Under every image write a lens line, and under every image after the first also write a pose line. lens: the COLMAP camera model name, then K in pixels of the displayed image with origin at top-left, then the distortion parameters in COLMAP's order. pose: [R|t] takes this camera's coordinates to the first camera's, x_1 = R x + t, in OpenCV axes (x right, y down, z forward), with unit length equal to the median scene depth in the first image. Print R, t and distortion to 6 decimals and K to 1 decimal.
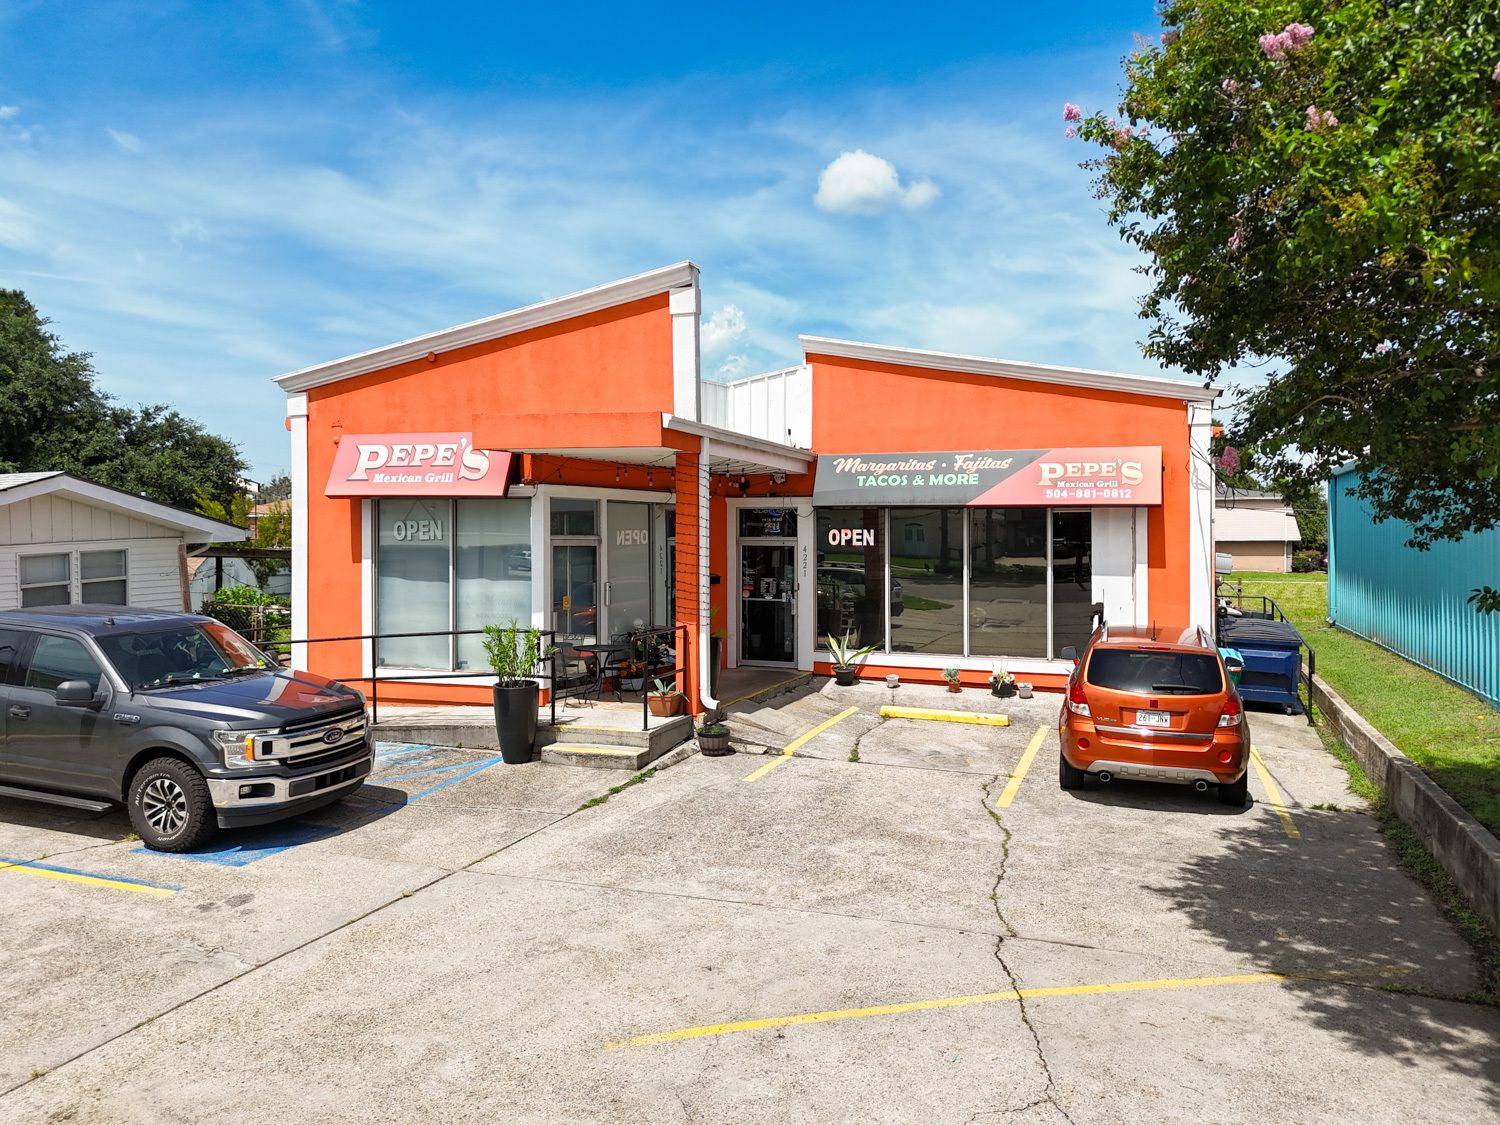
lens RADIAL K [[1023.7, 0, 759.0], [0, 1023.7, 560.7], [0, 0, 1]] dist [0.003364, -0.002017]
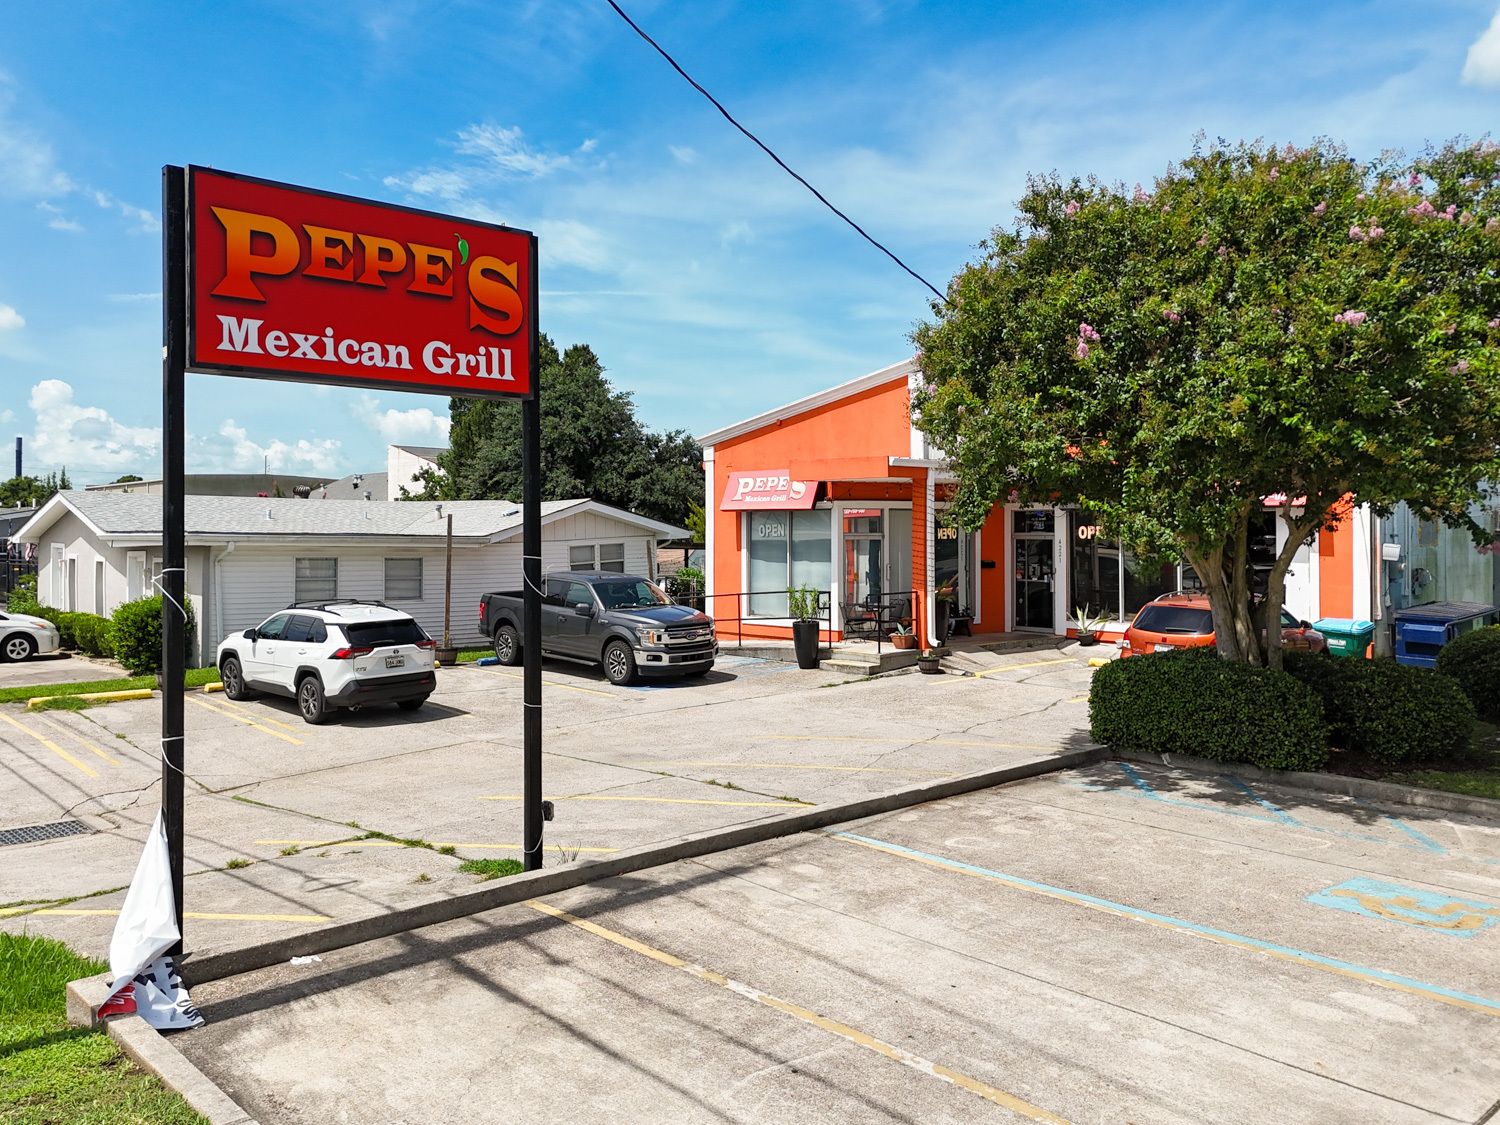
lens RADIAL K [[1170.6, 0, 749.6], [0, 1170.6, 556.4], [0, 0, 1]] dist [0.009748, -0.011123]
pose [[0.879478, 0.001219, -0.475937, 0.494518], [-0.002869, 0.999992, -0.002741, 0.015381], [0.475930, 0.003776, 0.879475, -0.607790]]
